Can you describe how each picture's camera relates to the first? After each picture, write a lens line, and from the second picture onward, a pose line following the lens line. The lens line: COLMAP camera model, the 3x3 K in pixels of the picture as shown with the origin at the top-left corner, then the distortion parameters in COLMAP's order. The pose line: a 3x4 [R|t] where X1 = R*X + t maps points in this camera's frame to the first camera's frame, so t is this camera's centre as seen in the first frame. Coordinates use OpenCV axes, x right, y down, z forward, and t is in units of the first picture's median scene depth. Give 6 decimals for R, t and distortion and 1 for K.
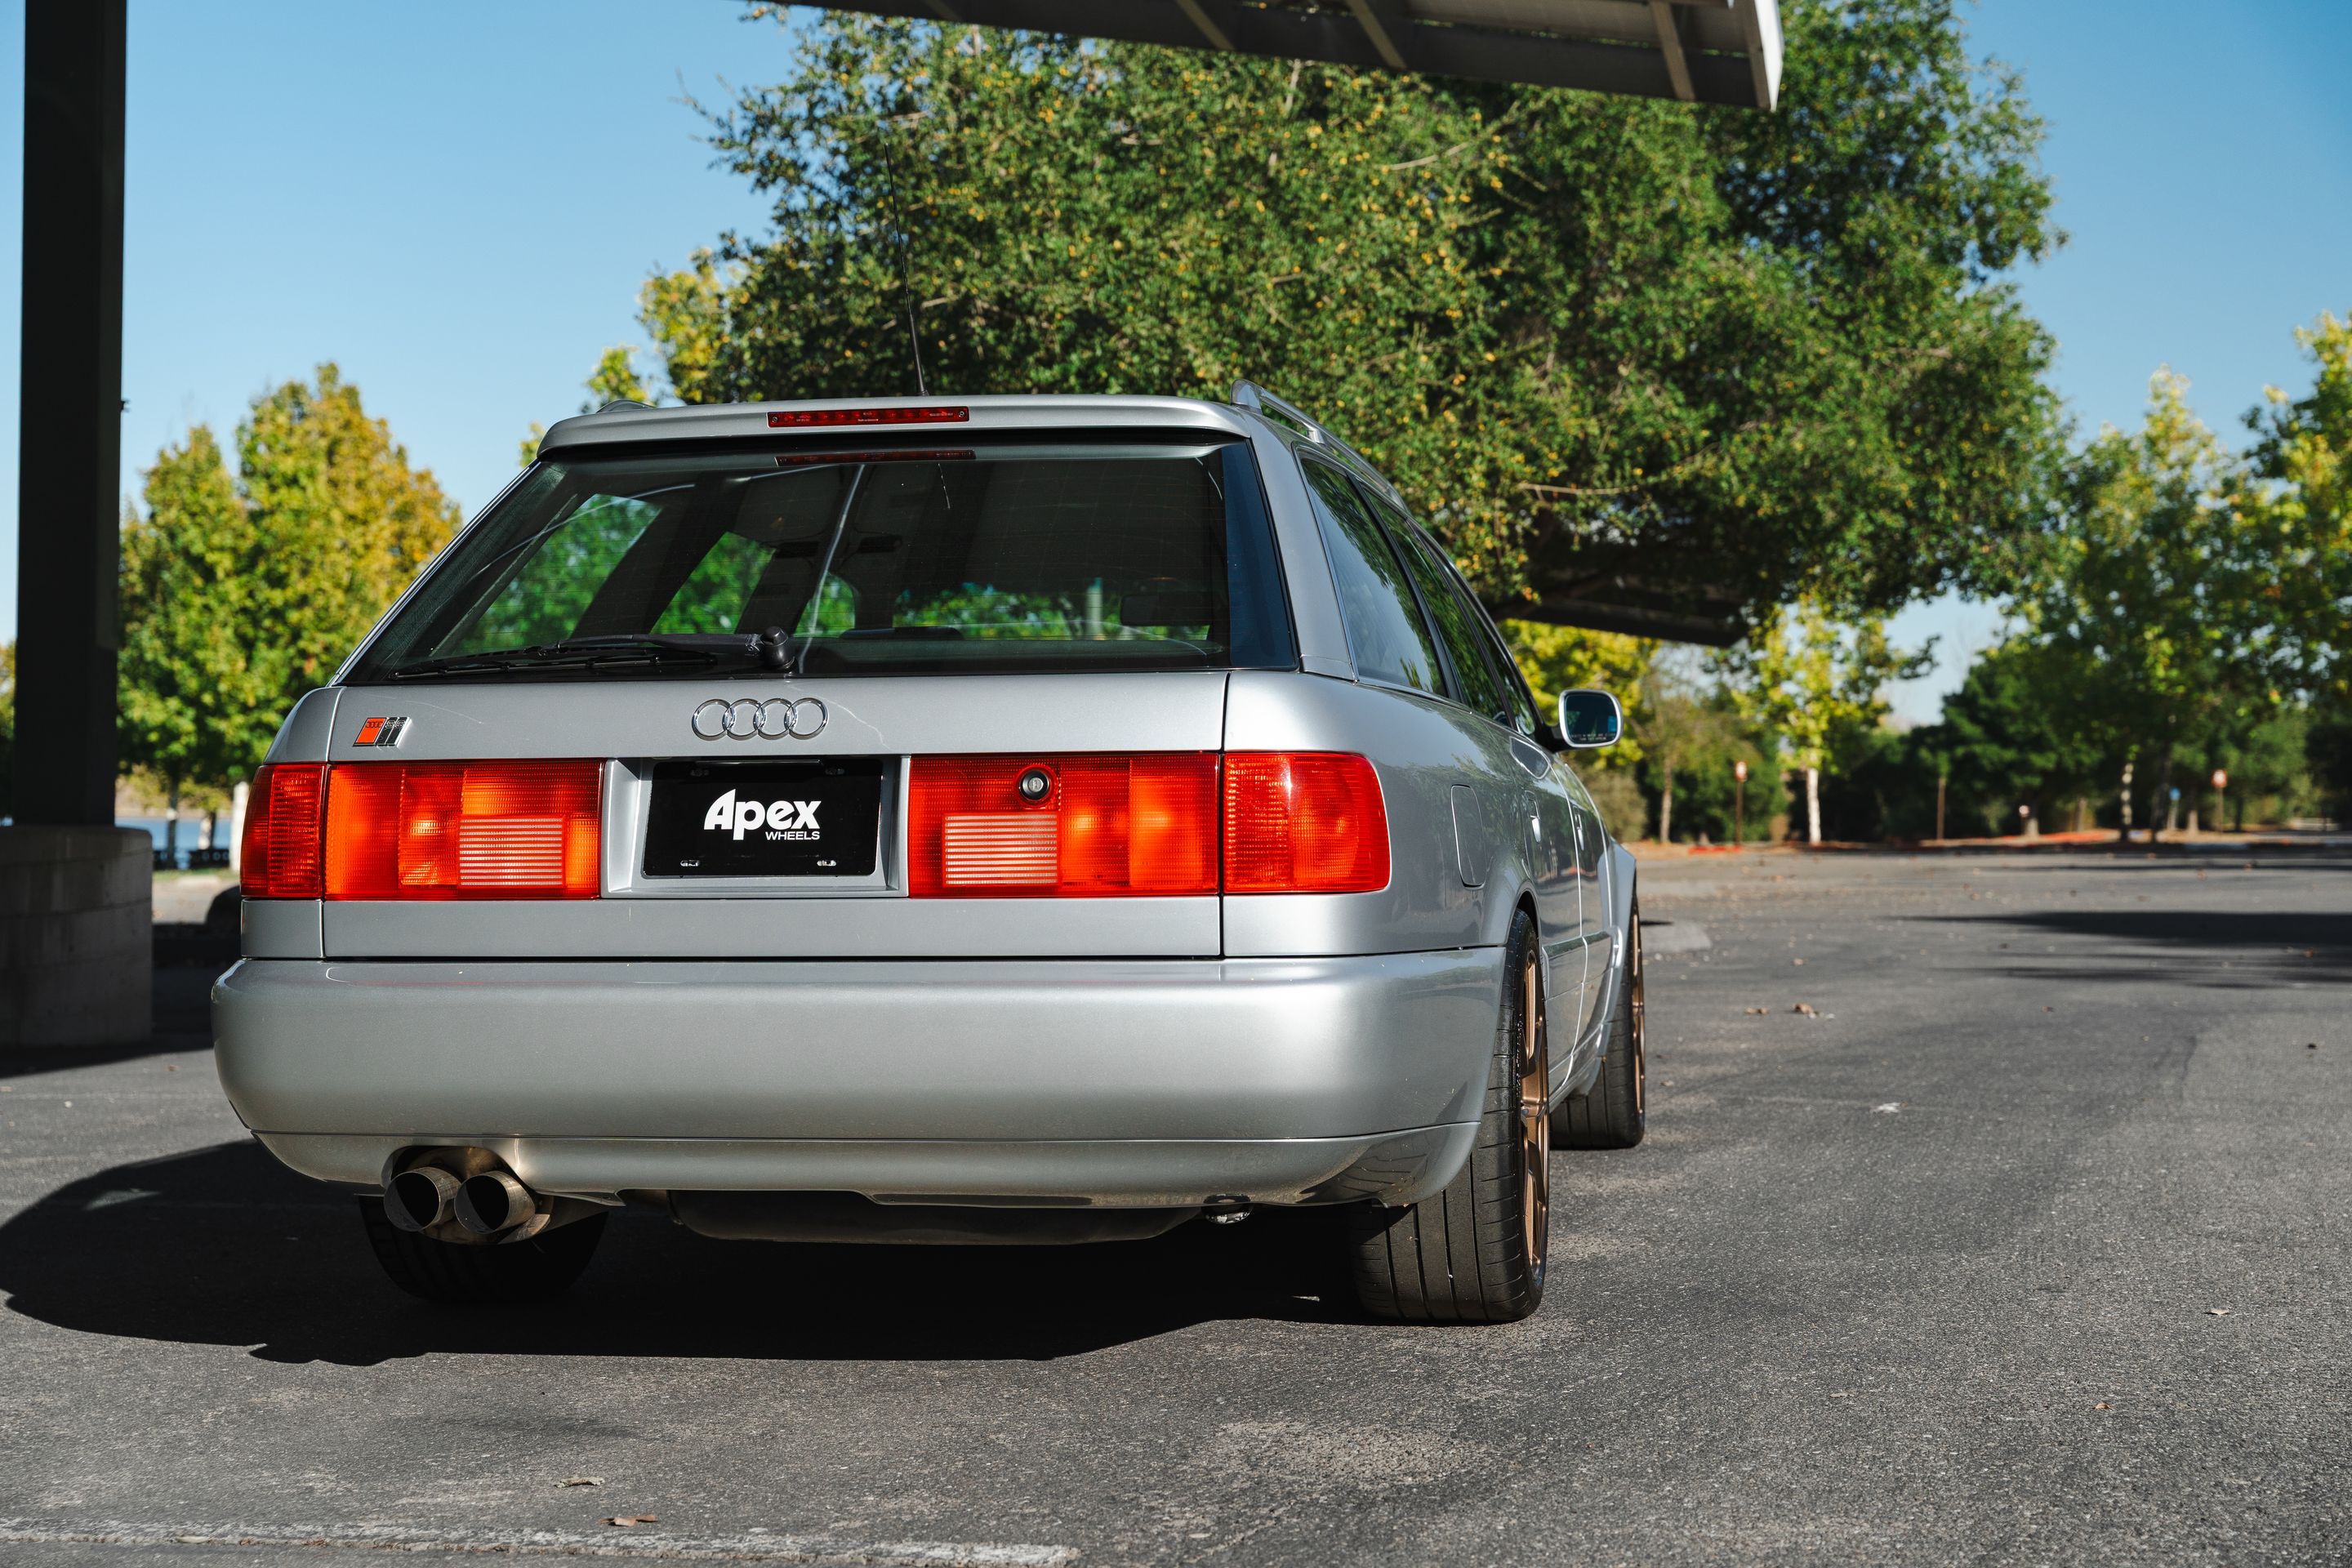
lens RADIAL K [[3402.6, 0, 1192.4], [0, 3402.6, 782.8], [0, 0, 1]] dist [-0.001129, -0.018289]
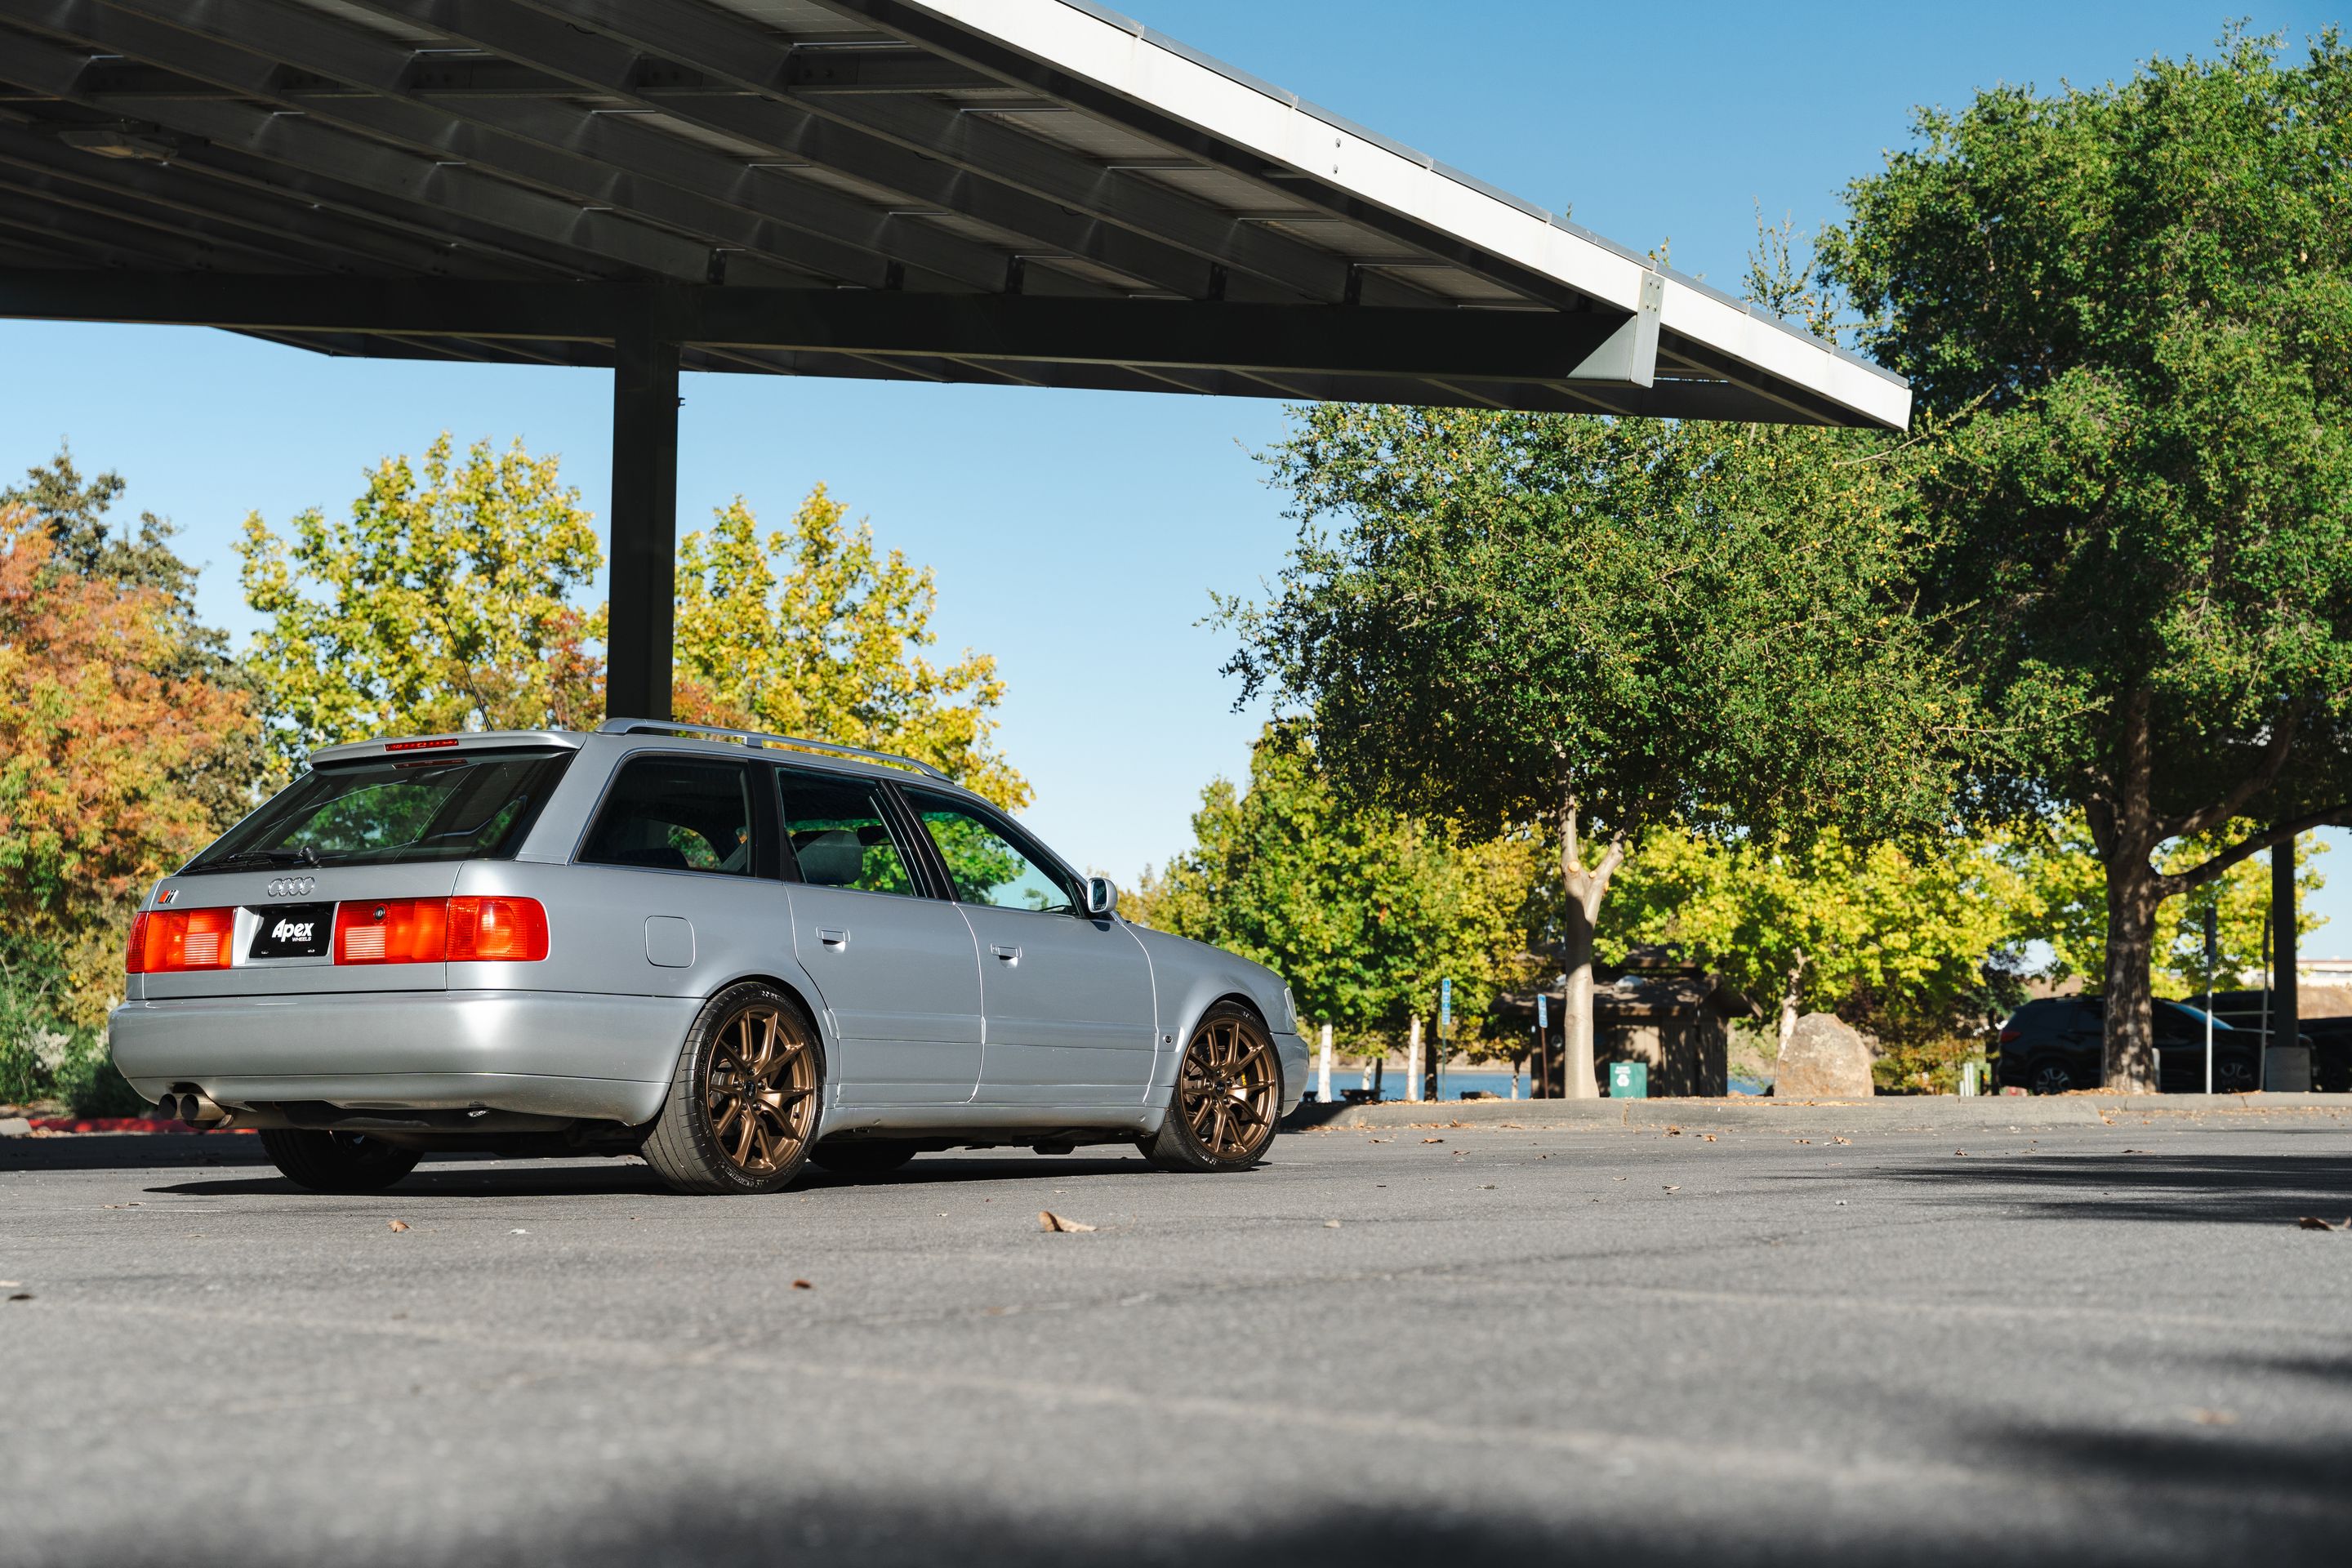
lens RADIAL K [[3443.4, 0, 1182.6], [0, 3443.4, 784.4], [0, 0, 1]] dist [0.015711, 0.008347]
pose [[0.934862, -0.031854, -0.353579, 0.189835], [0.005910, 0.997225, -0.074216, 0.013284], [0.354962, 0.067292, 0.932456, -0.140106]]
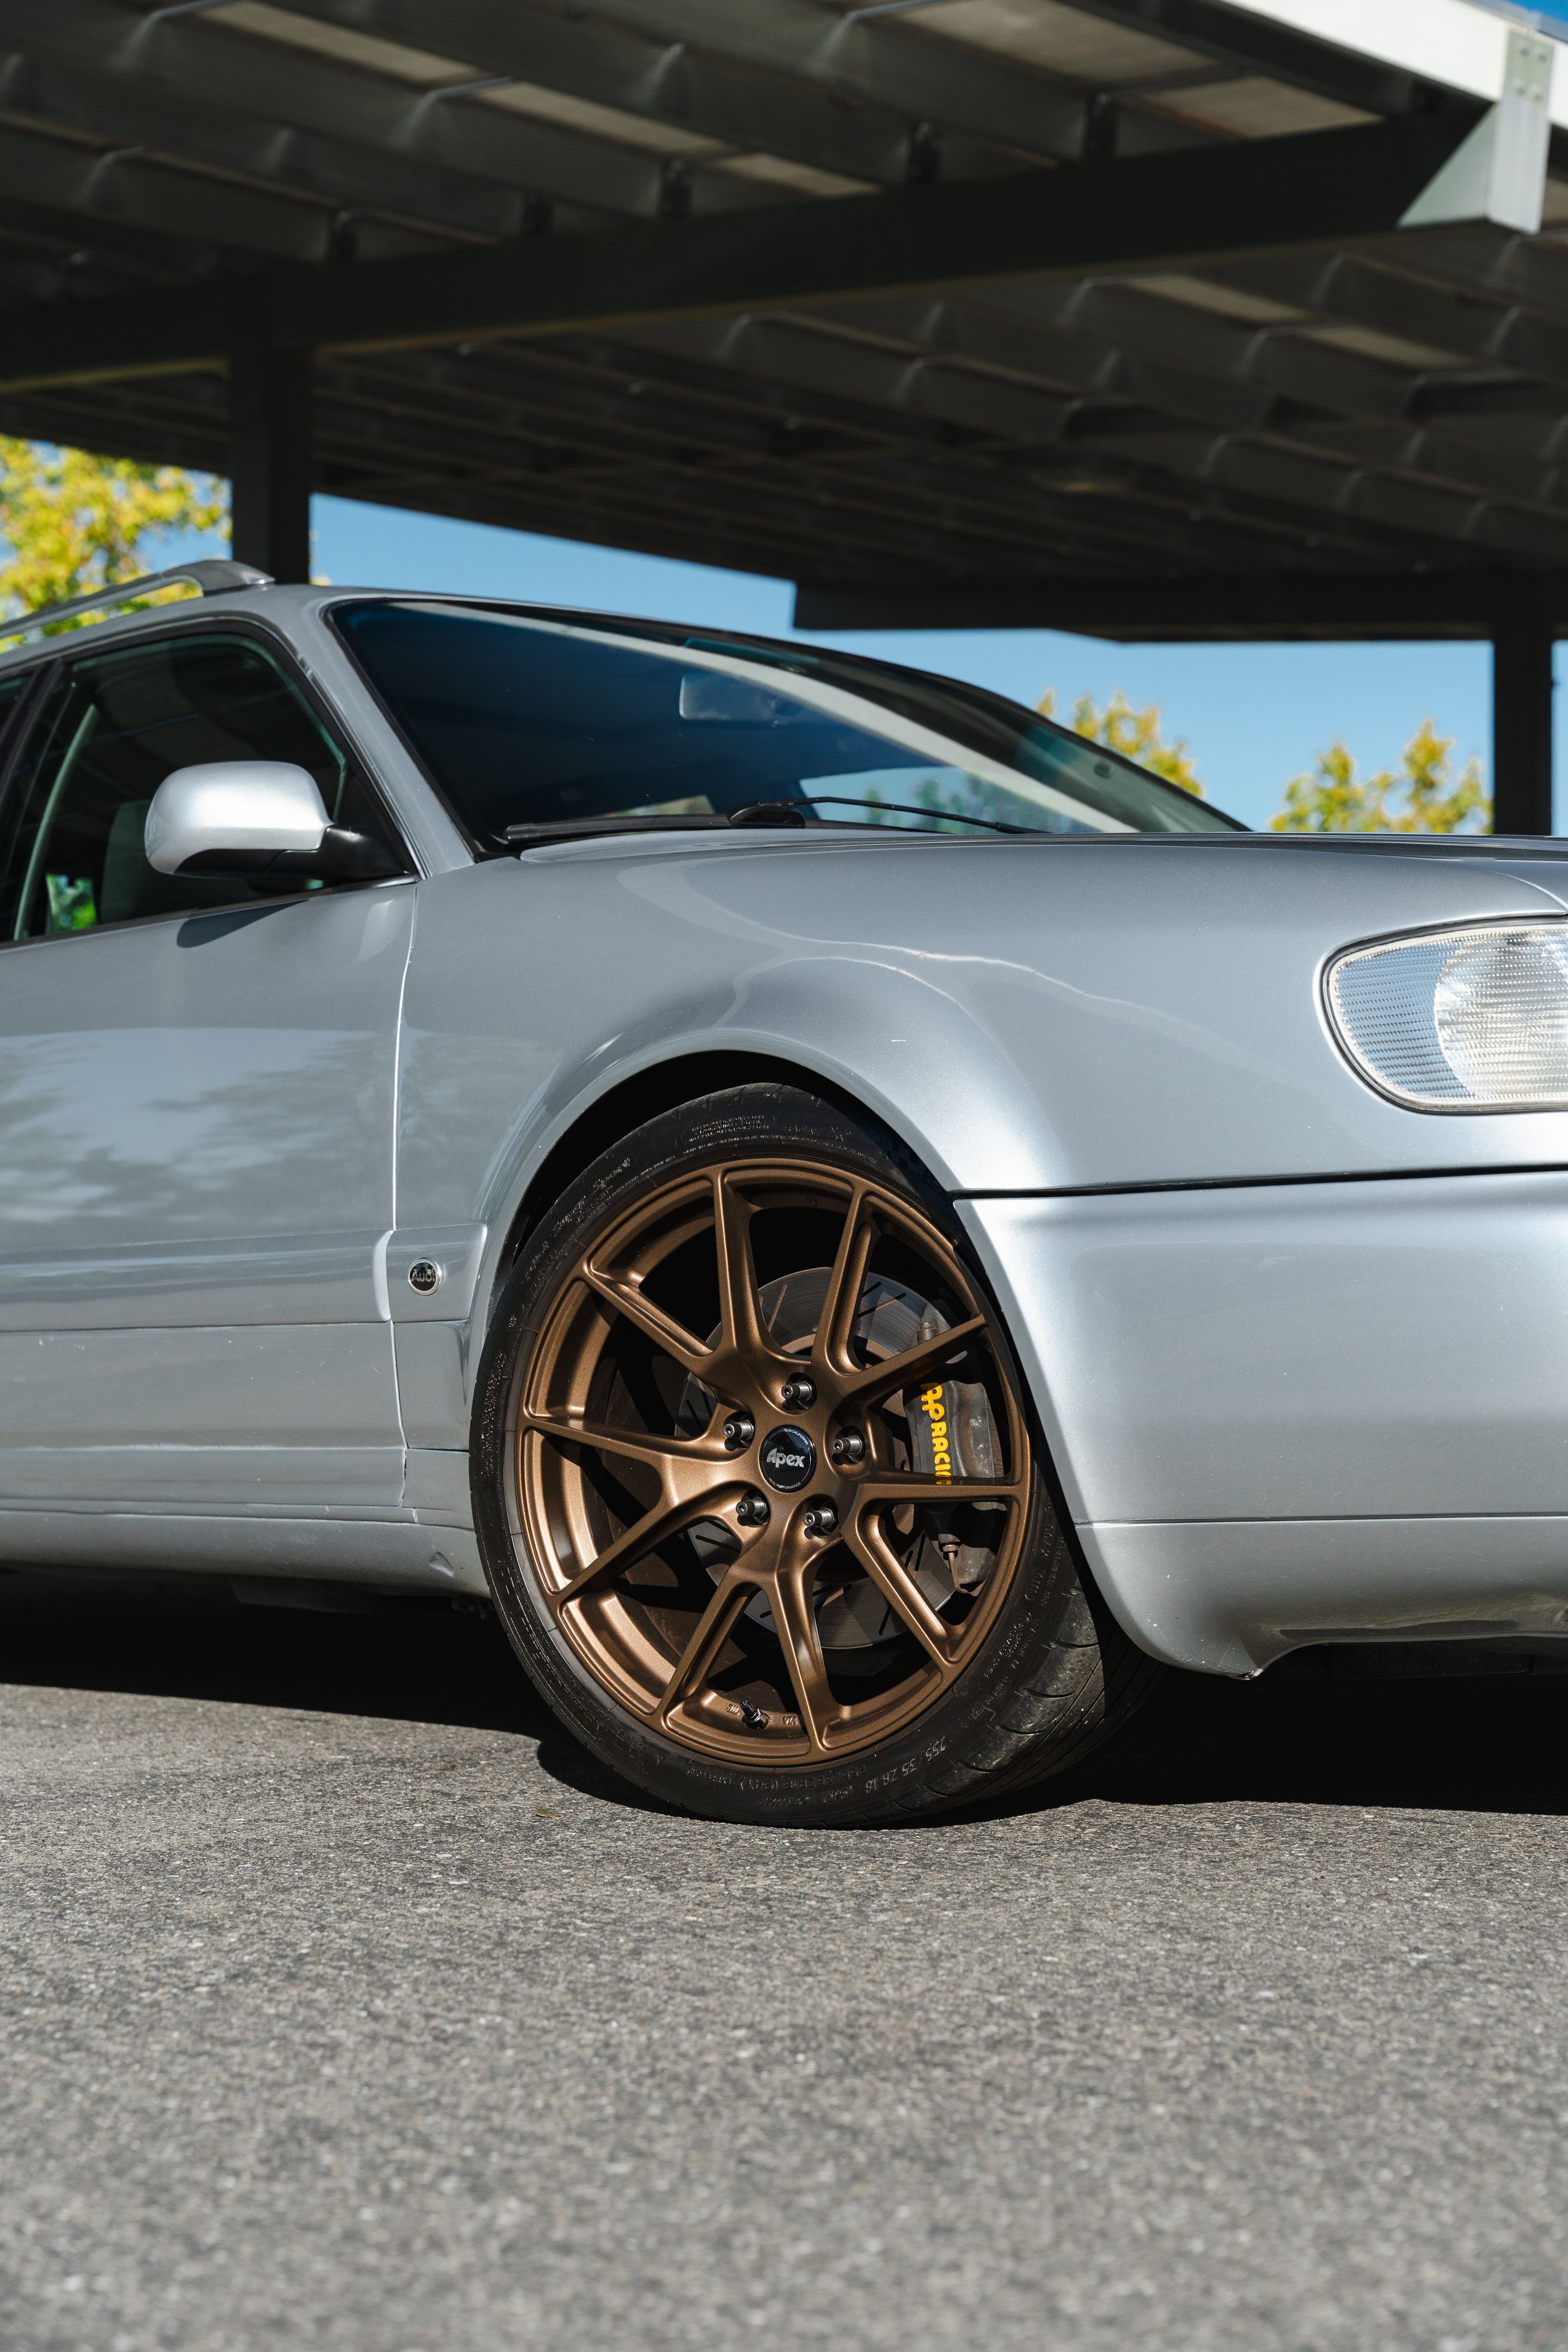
lens RADIAL K [[3482.1, 0, 761.7], [0, 3482.1, 1200.0], [0, 0, 1]] dist [0.018693, 0.028581]
pose [[0.808822, -0.026687, -0.587448, 0.137705], [0.015014, 0.999581, -0.024738, 0.004967], [0.587862, 0.011188, 0.808884, -0.205039]]
